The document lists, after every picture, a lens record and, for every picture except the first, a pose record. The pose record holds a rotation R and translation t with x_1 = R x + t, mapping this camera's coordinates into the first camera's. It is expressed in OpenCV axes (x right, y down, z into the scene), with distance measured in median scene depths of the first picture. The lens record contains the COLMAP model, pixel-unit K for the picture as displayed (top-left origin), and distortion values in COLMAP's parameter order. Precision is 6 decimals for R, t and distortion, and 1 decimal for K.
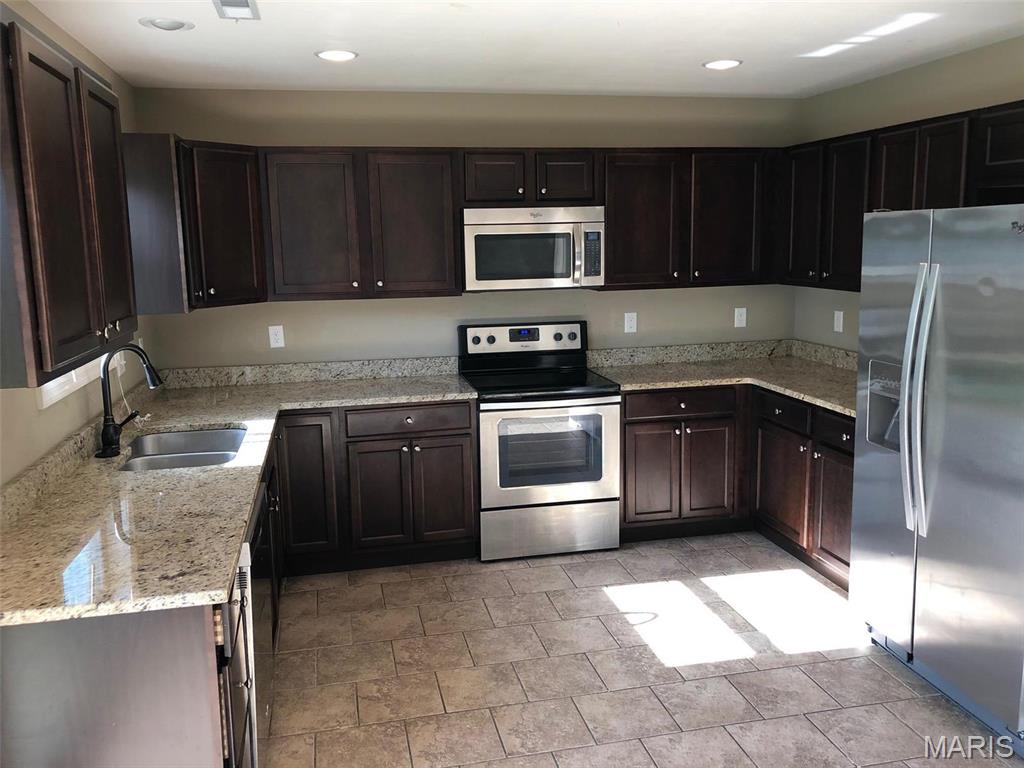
lens RADIAL K [[845.5, 0, 511.8], [0, 845.5, 376.7], [0, 0, 1]] dist [0.094173, -0.176548]
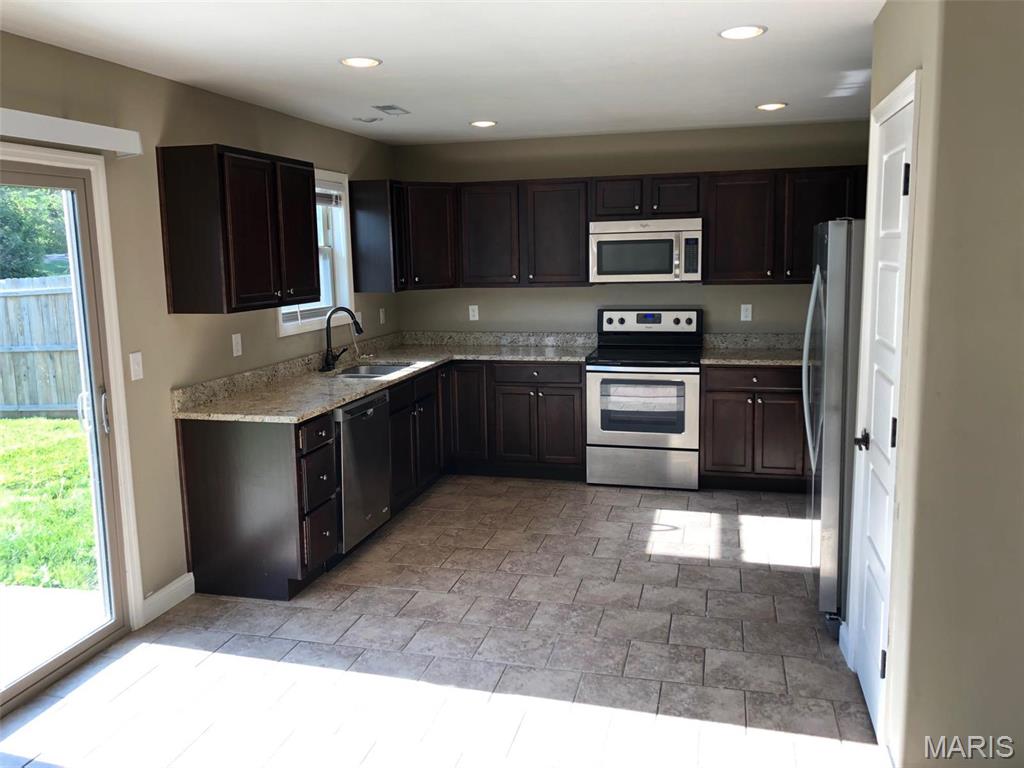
lens RADIAL K [[845.5, 0, 511.8], [0, 845.5, 376.7], [0, 0, 1]] dist [0.094173, -0.176548]
pose [[0.891442, 0.069288, -0.447806, 0.448908], [-0.069324, 0.997461, 0.016334, 0.034657], [0.447801, 0.016483, 0.893981, -0.260691]]
